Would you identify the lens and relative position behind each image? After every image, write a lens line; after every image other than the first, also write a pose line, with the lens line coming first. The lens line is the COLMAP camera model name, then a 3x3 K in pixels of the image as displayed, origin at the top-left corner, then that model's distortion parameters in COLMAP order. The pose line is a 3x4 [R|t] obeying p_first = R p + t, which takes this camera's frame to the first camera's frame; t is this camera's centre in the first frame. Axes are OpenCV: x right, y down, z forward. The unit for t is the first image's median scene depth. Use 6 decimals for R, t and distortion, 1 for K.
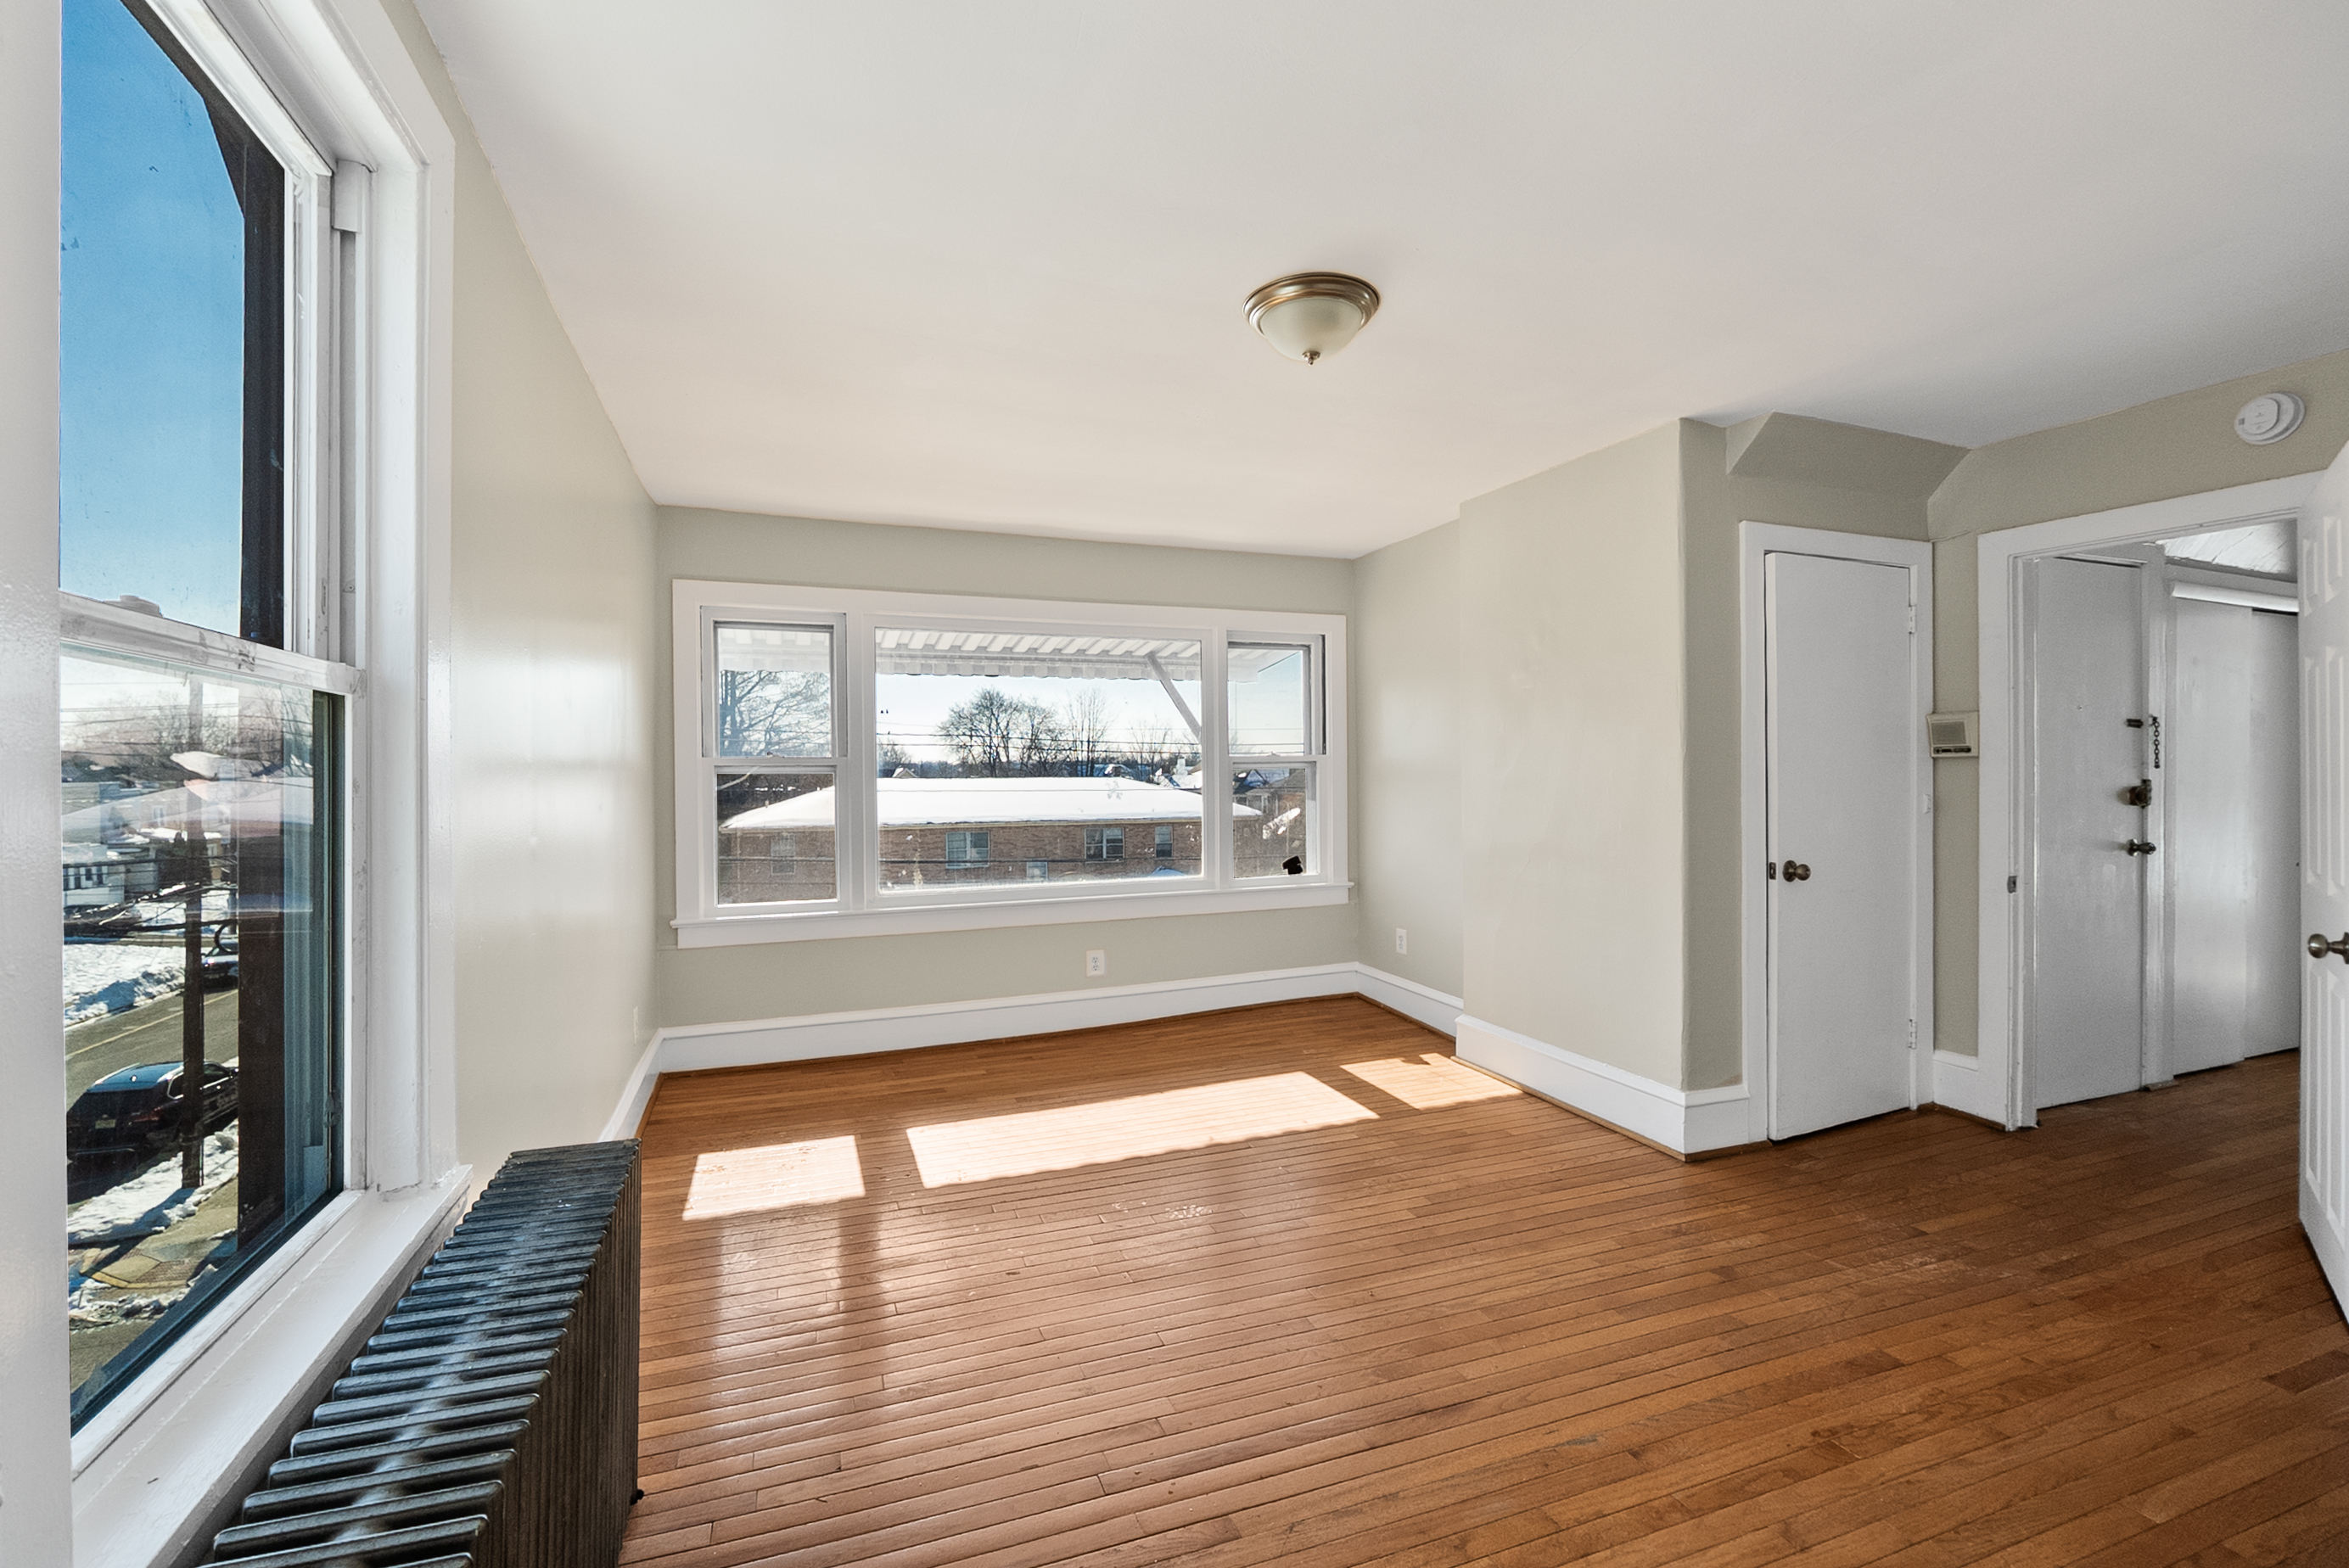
lens RADIAL K [[1003.8, 0, 1174.5], [0, 1003.8, 784.0], [0, 0, 1]] dist [-0.000494, -0.000123]
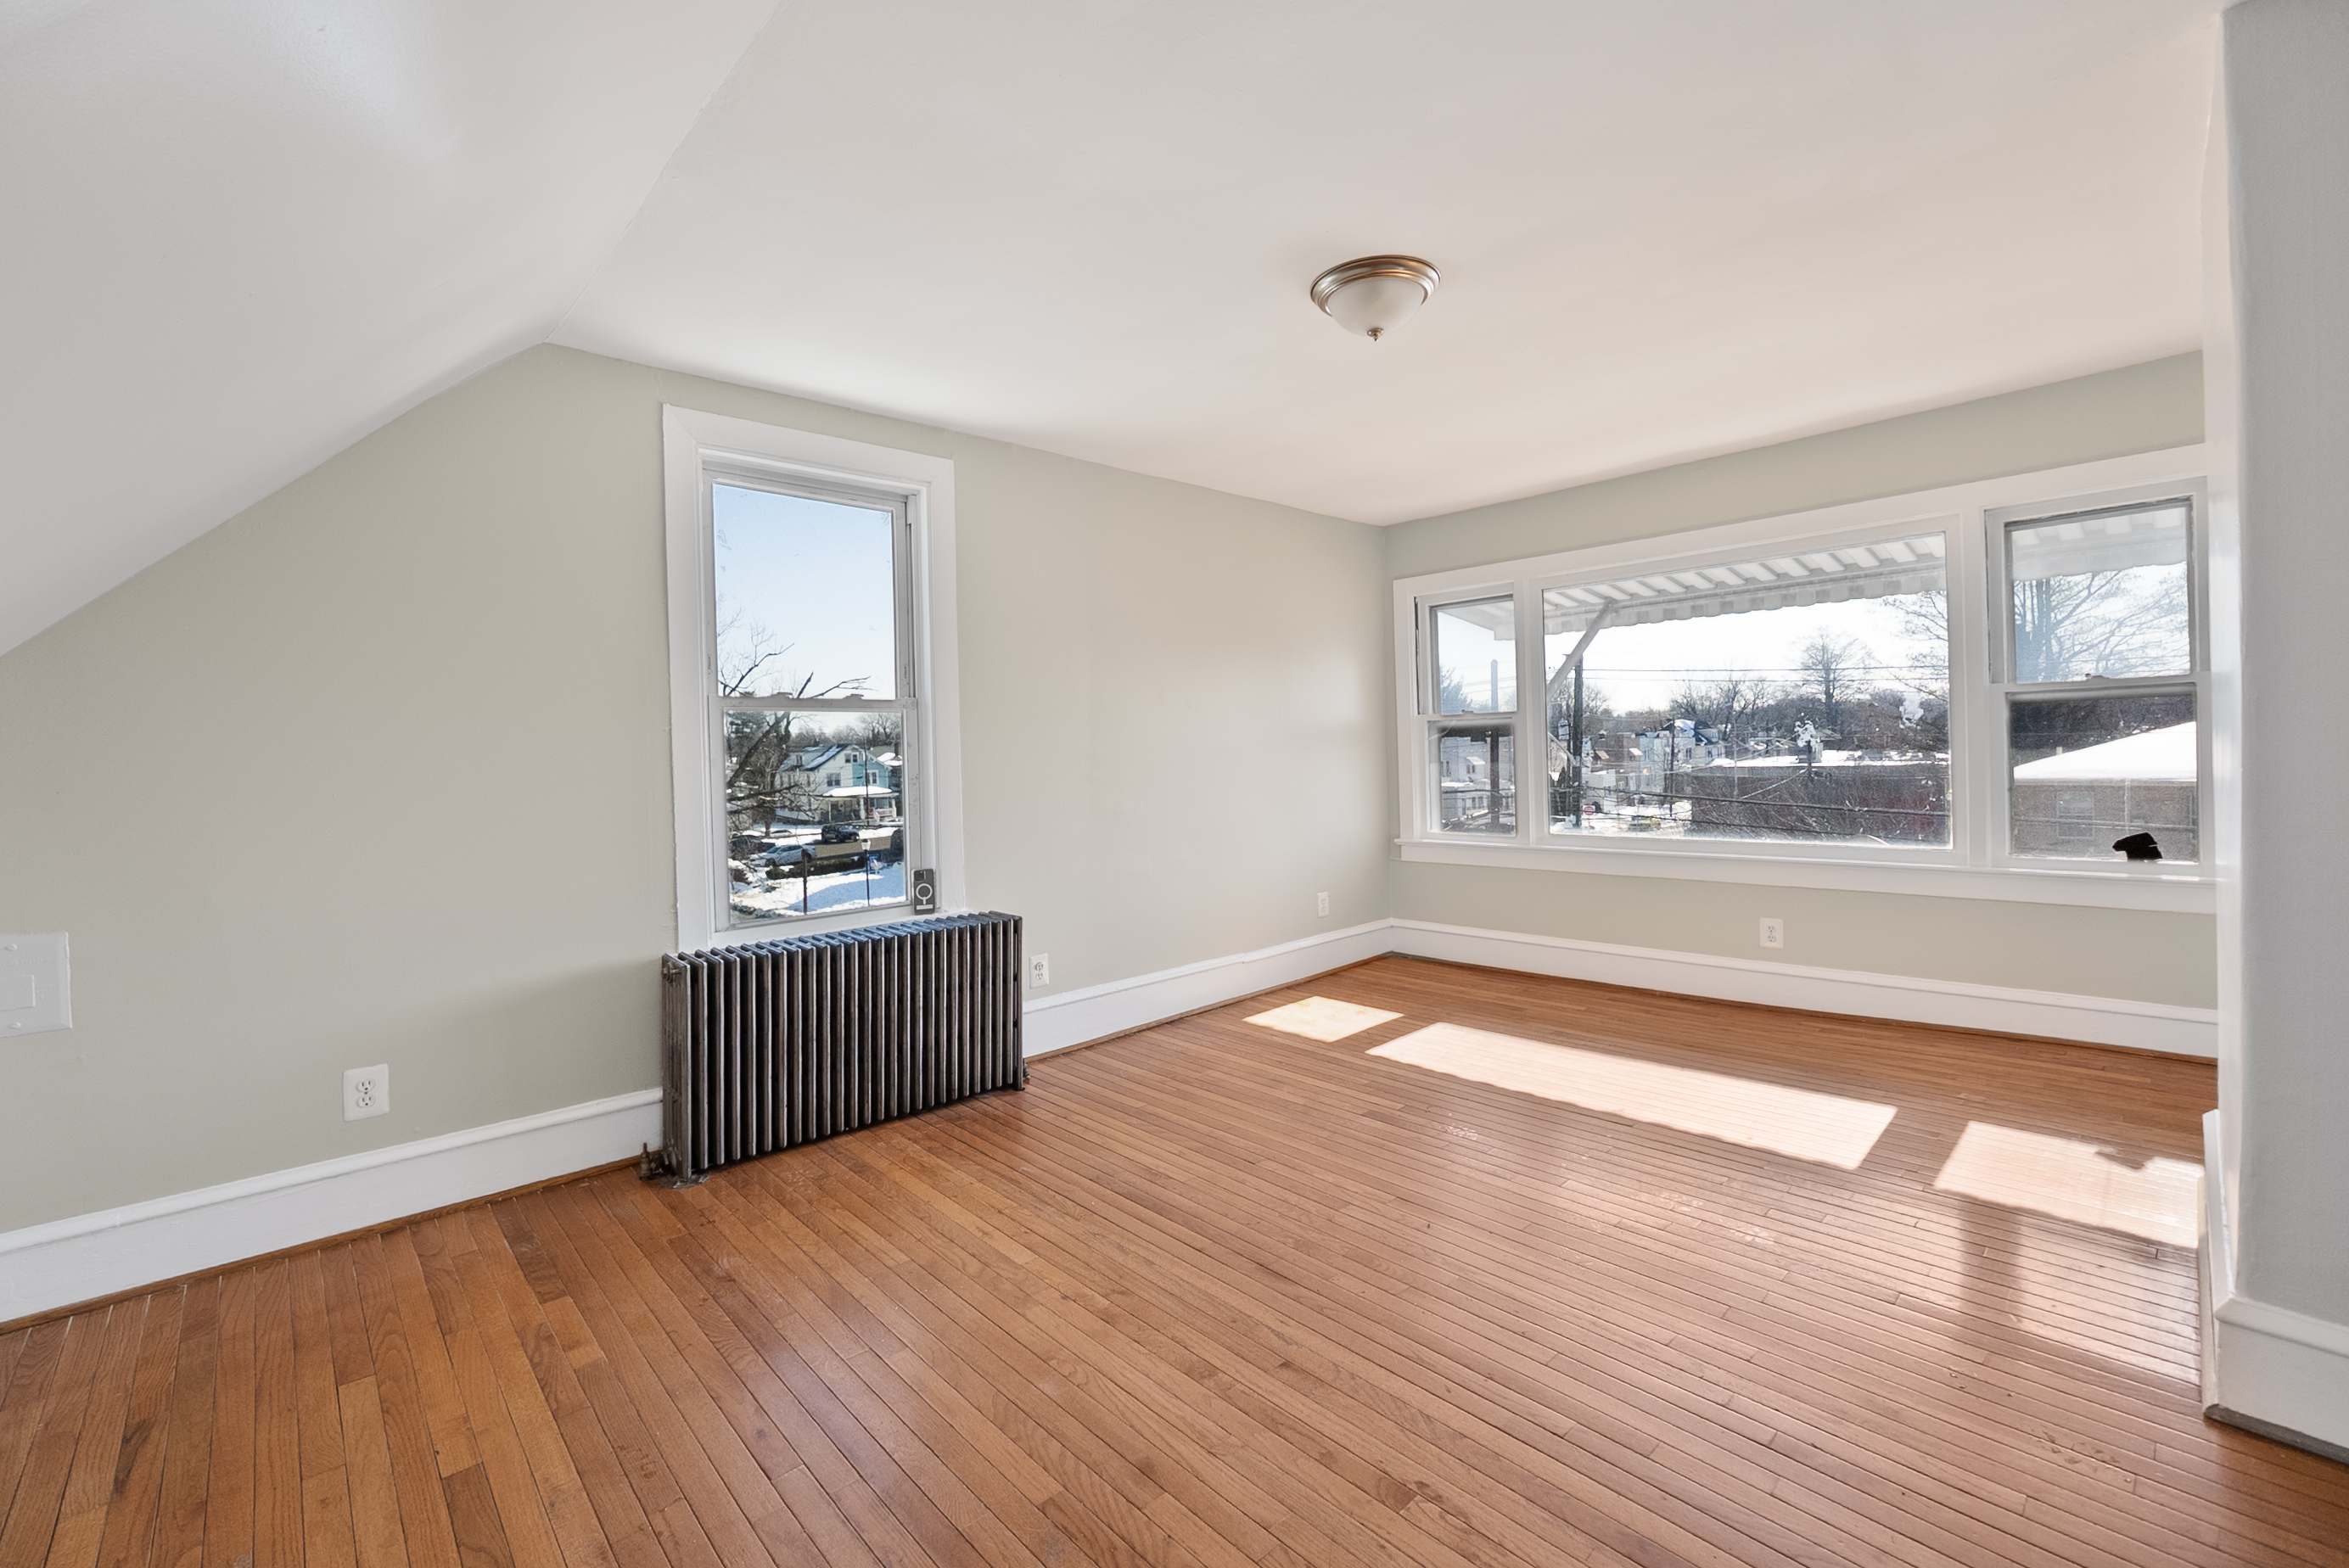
lens RADIAL K [[998.2, 0, 1174.4], [0, 998.2, 768.6], [0, 0, 1]] dist [-0.001097, -0.000062]
pose [[0.380279, 0.020515, -0.924644, 0.613173], [0.016629, 0.999441, 0.029013, 0.001397], [0.924722, -0.026409, 0.379726, 0.224803]]
